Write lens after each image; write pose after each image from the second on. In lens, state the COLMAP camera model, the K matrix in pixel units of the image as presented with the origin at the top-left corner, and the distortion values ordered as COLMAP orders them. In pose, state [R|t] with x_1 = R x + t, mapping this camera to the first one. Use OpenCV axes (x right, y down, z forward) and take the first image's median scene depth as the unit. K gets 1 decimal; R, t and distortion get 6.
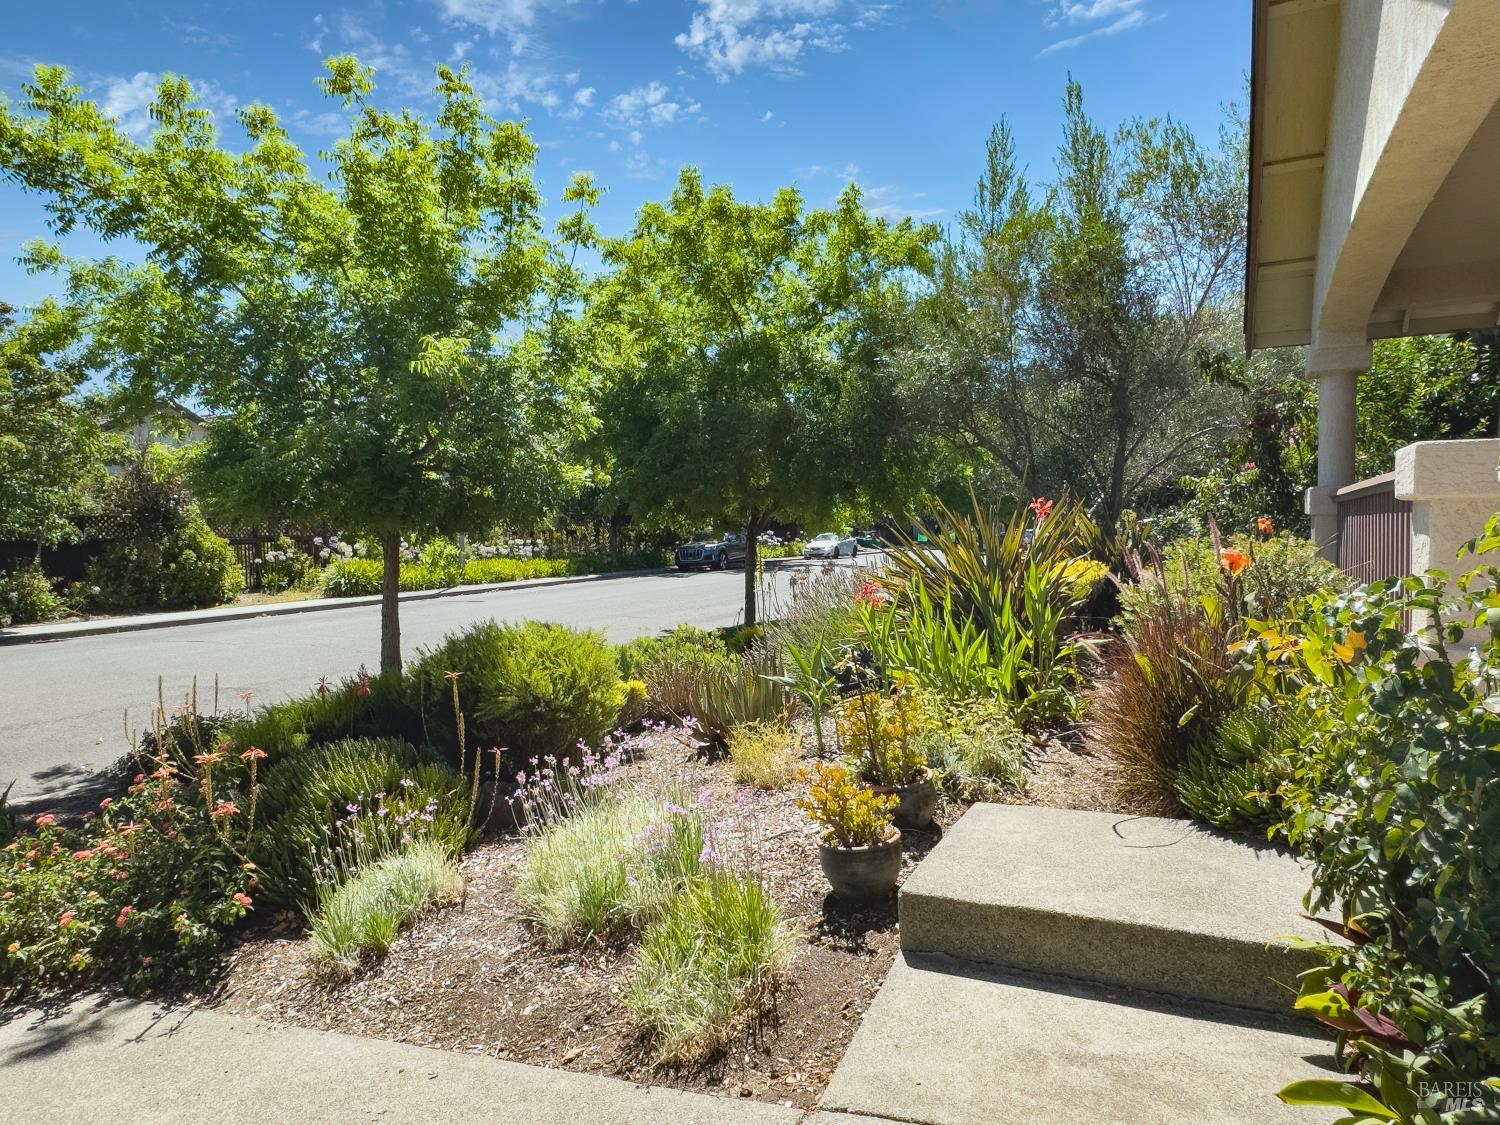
lens RADIAL K [[944.7, 0, 750.0], [0, 944.7, 562.5], [0, 0, 1]] dist [0.000894, -0.001017]
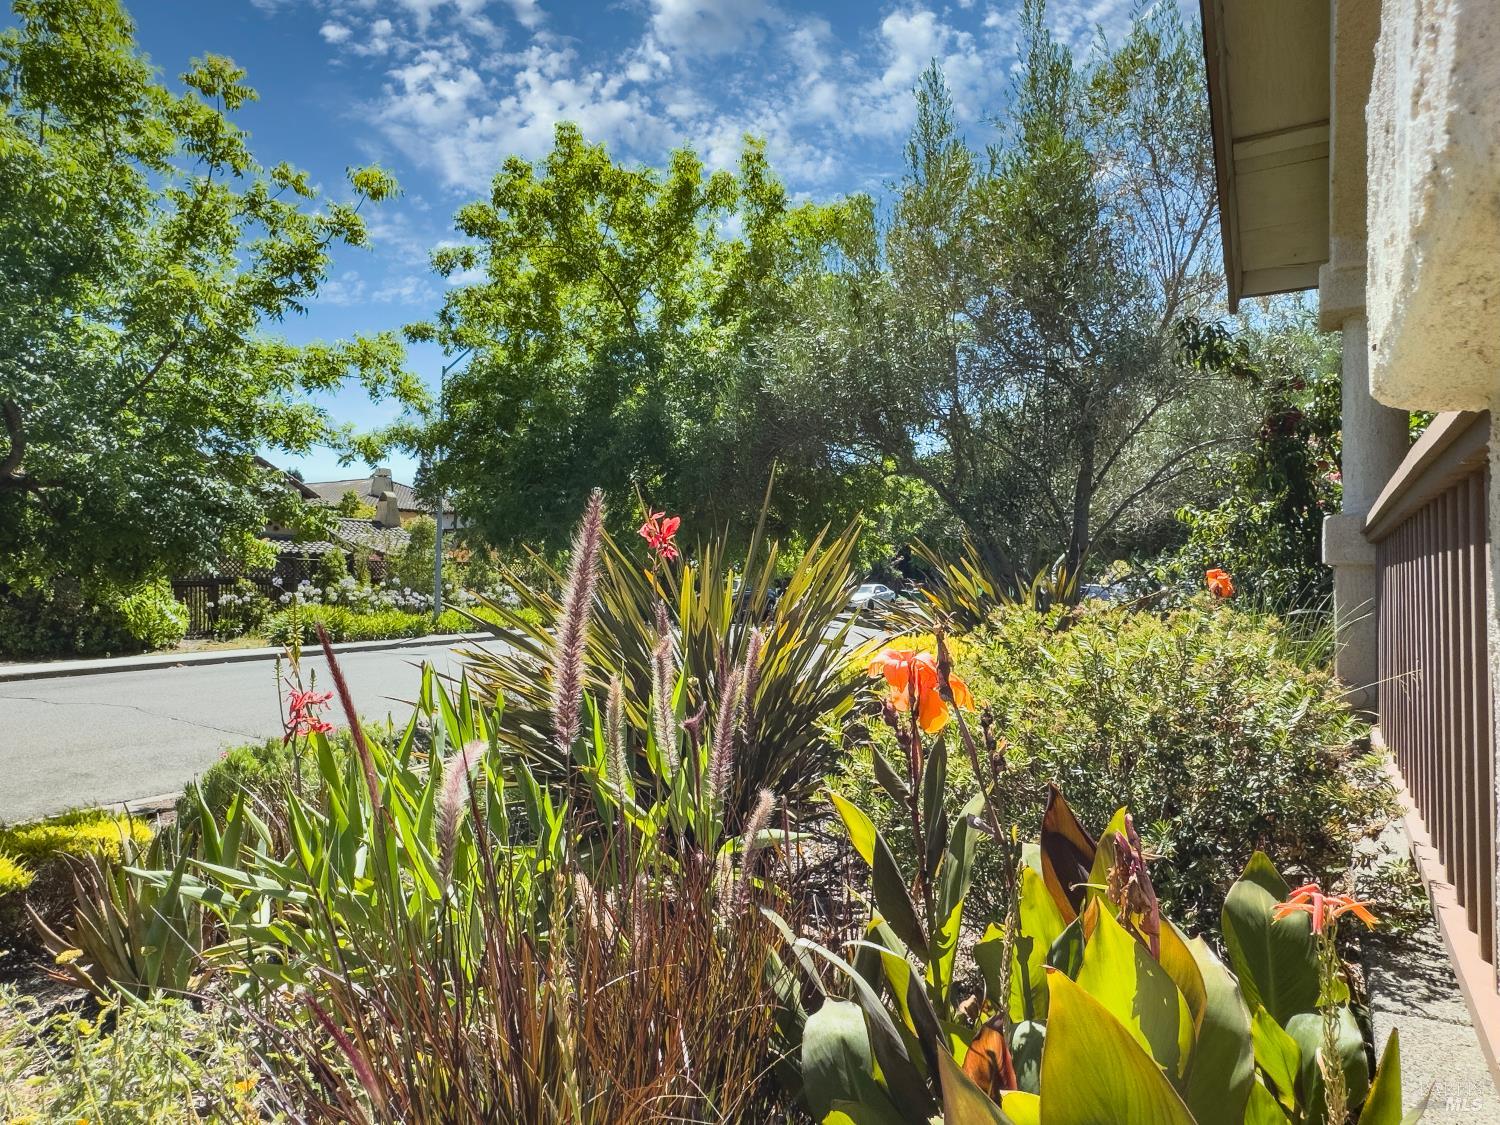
lens RADIAL K [[944.7, 0, 750.0], [0, 944.7, 562.5], [0, 0, 1]] dist [0.000894, -0.001017]
pose [[0.996881, 0.013588, -0.077745, 0.080908], [-0.017642, 0.998507, -0.051697, -0.004509], [0.076926, 0.052907, 0.995632, 0.113922]]
